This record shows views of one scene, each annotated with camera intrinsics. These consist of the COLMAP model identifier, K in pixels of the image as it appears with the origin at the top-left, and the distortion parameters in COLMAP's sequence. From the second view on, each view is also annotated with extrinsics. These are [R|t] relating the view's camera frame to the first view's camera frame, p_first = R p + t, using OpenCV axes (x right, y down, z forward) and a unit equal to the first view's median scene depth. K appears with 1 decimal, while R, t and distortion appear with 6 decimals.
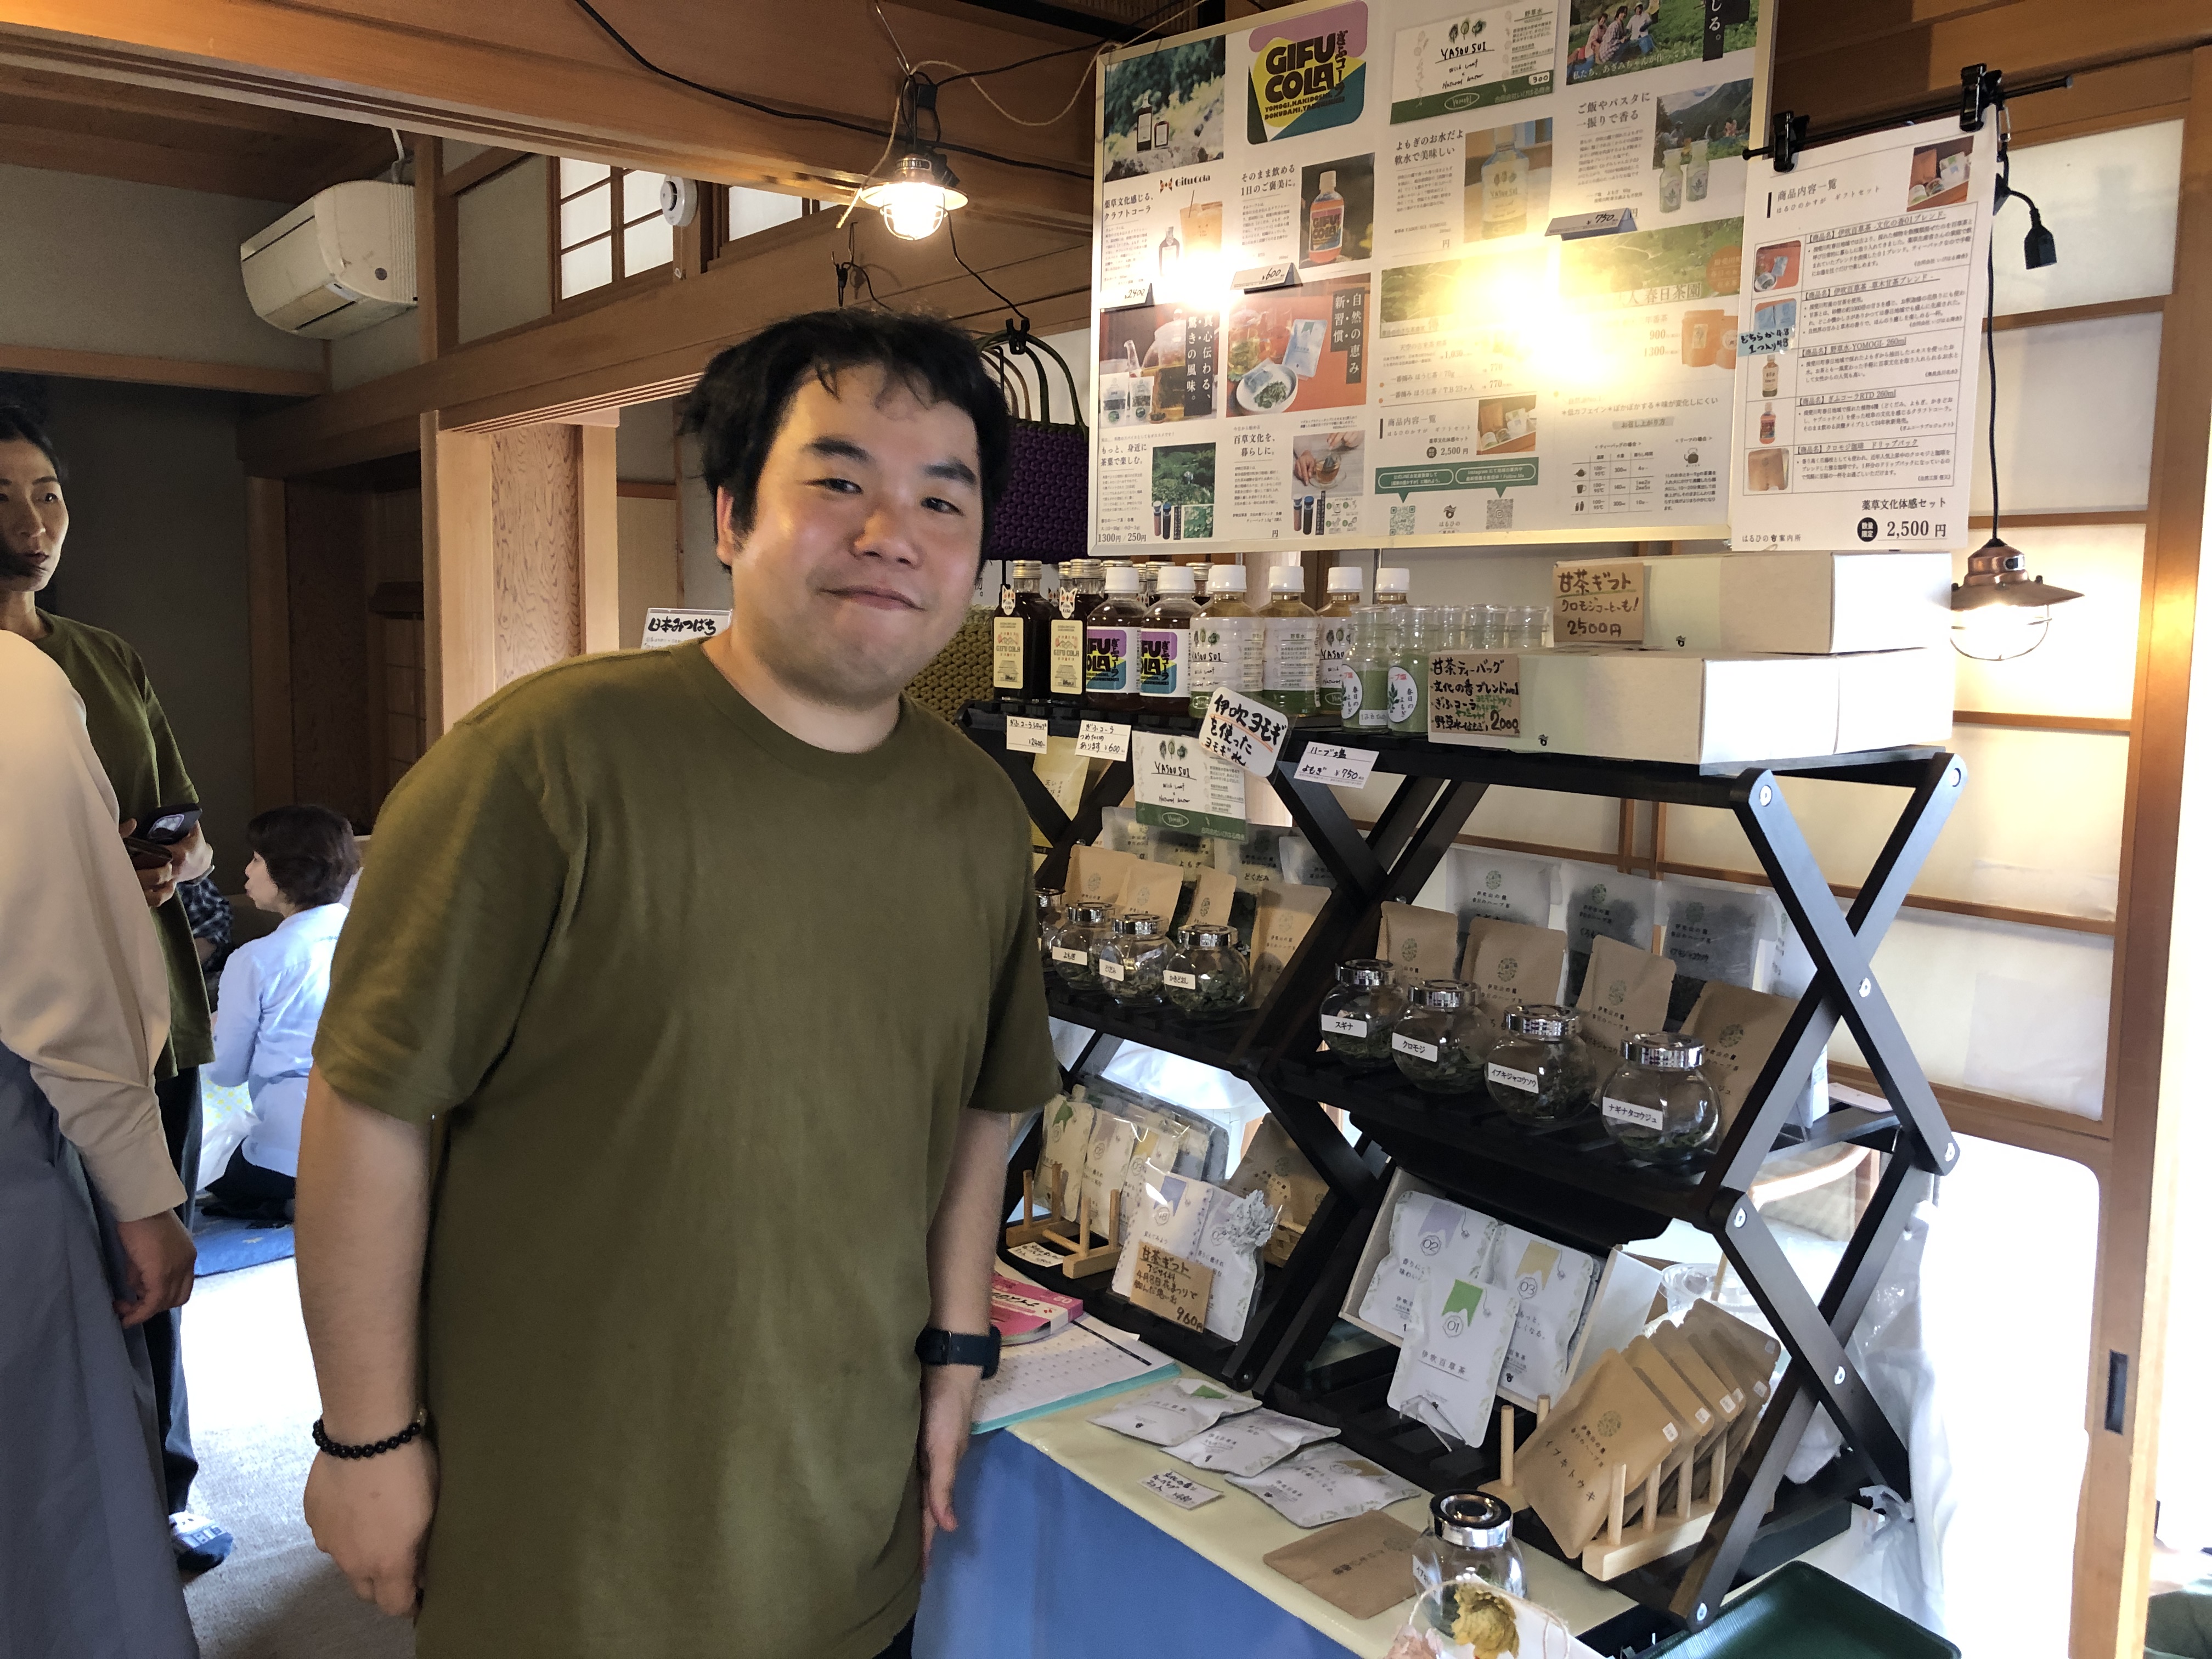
lens RADIAL K [[1813.5, 0, 1109.1], [0, 1813.5, 828.7], [0, 0, 1]] dist [-0.072173, -0.003046]
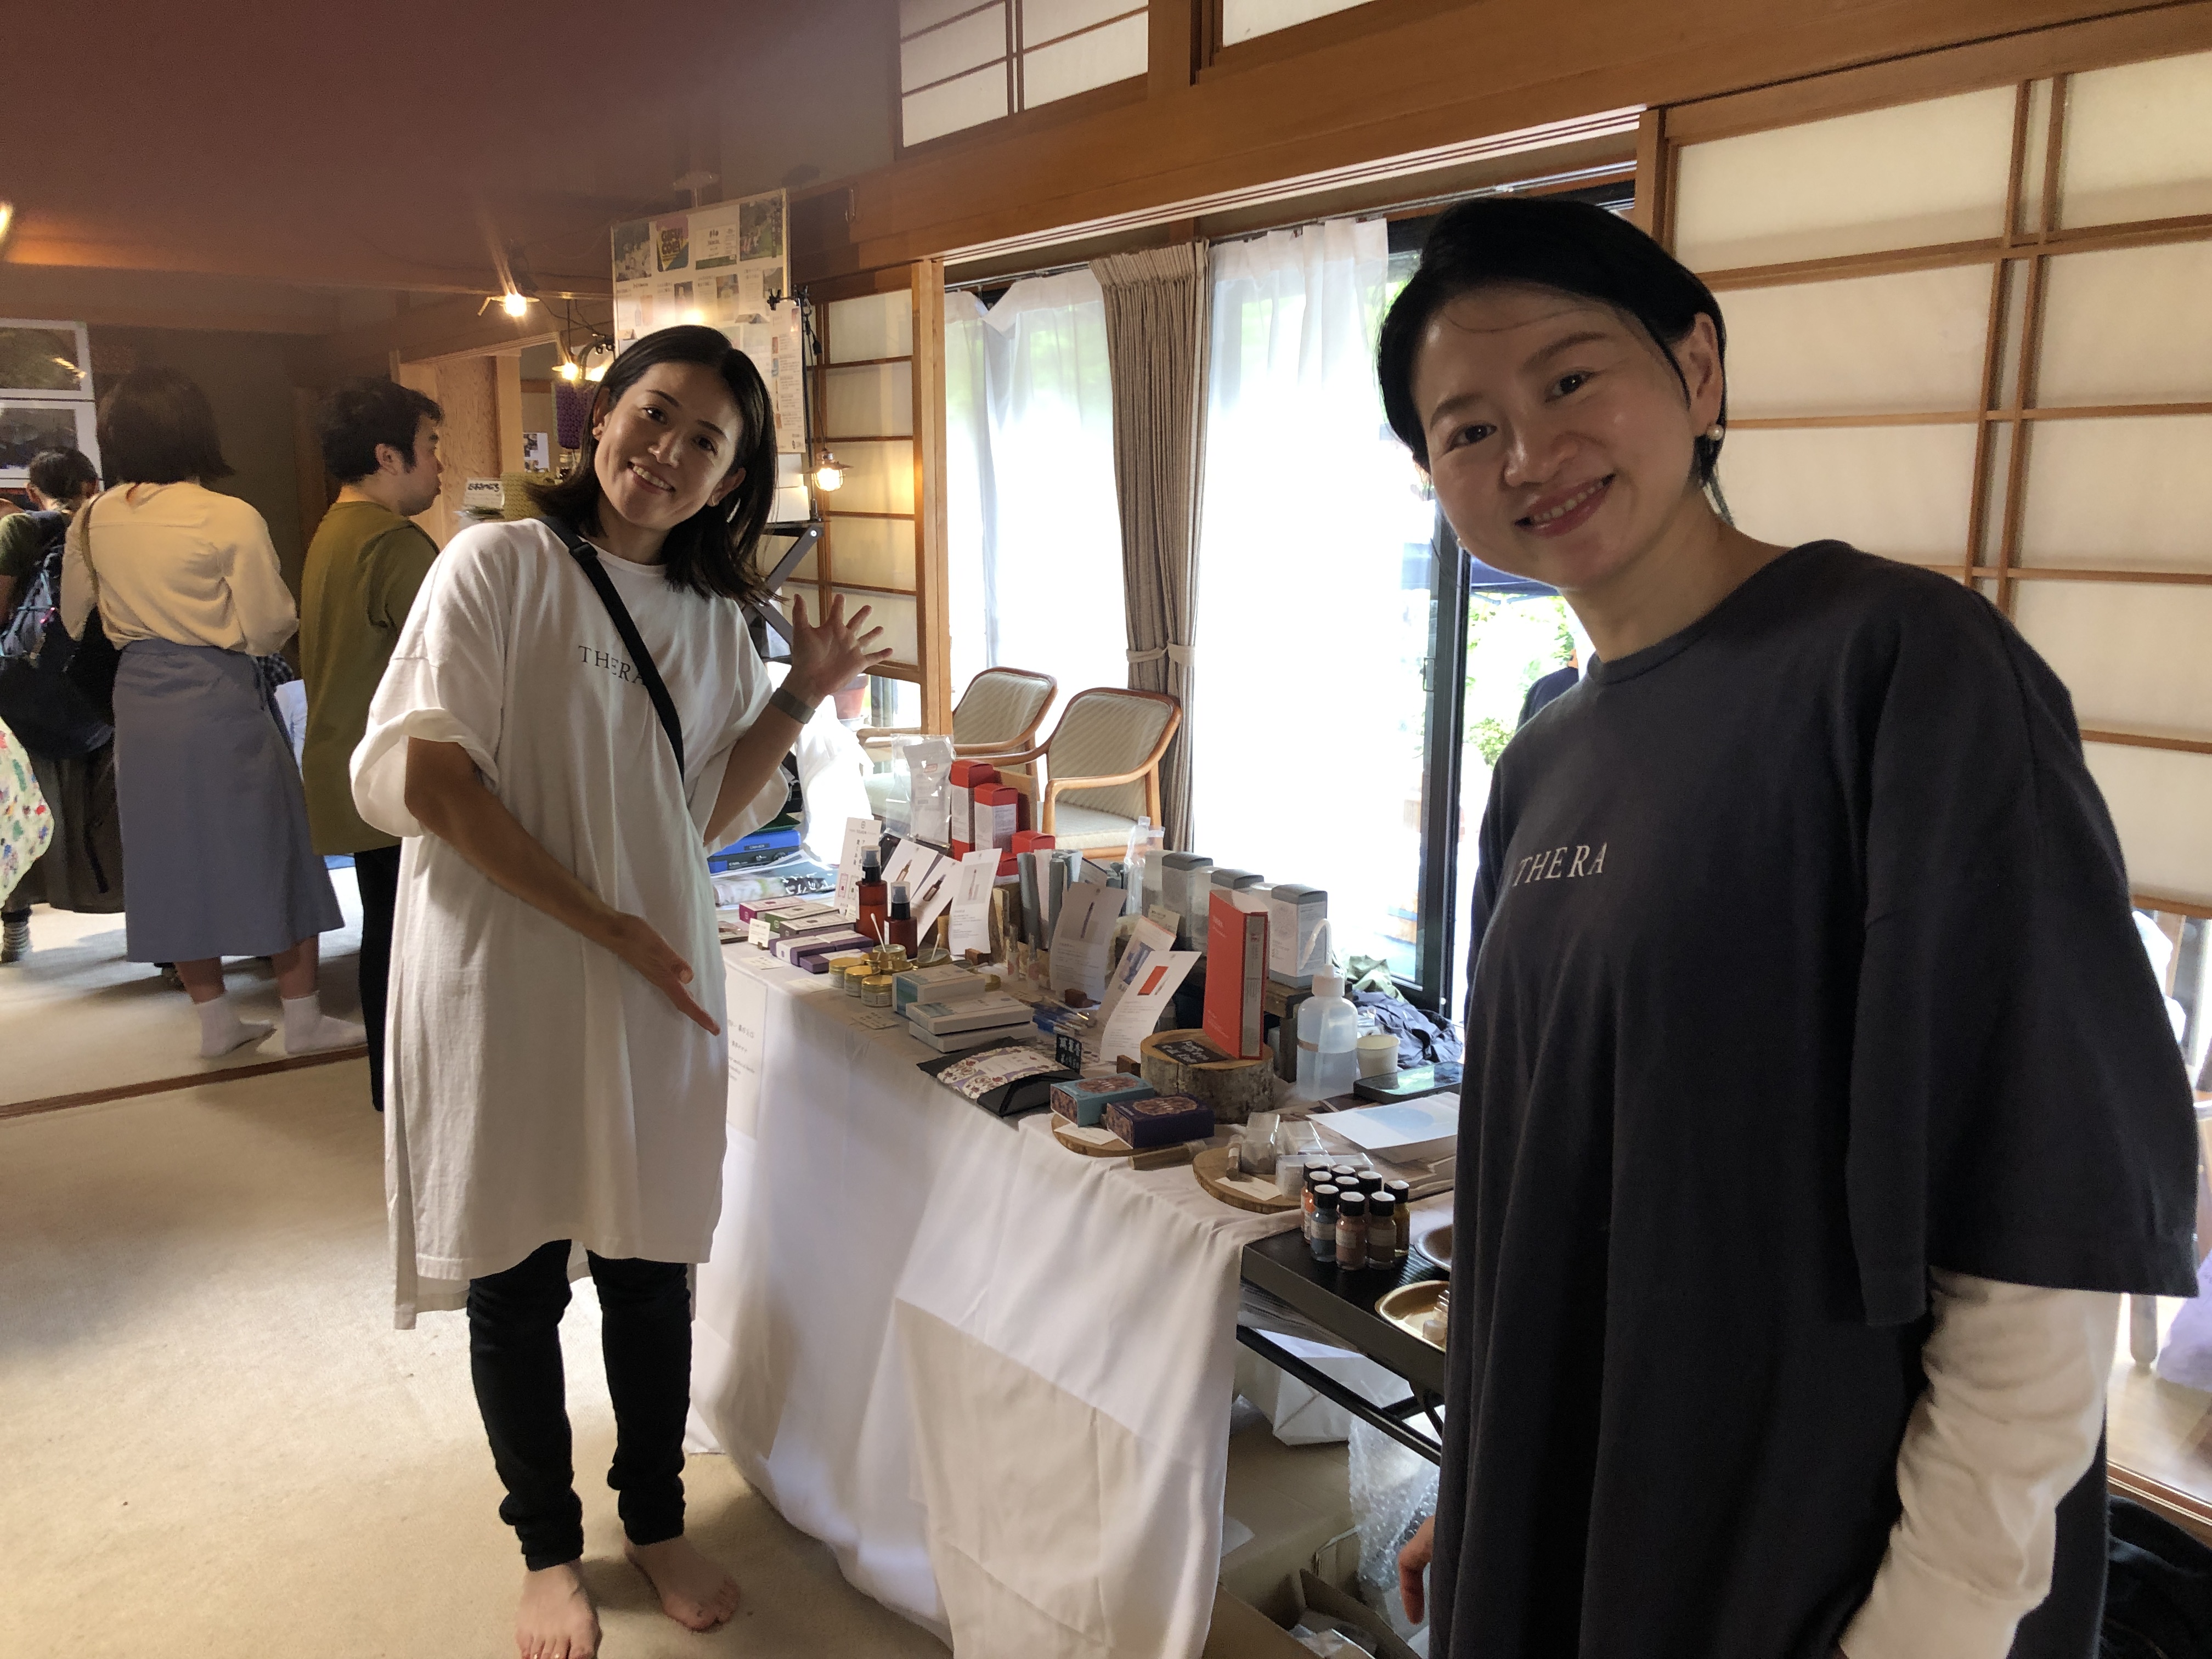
lens RADIAL K [[1813.5, 0, 1103.8], [0, 1813.5, 830.4], [0, 0, 1]] dist [-0.072173, -0.003046]
pose [[0.998624, 0.003396, -0.052323, 0.752270], [0.000499, 0.997241, 0.074237, 0.161130], [0.052431, -0.074161, 0.995867, -1.287148]]
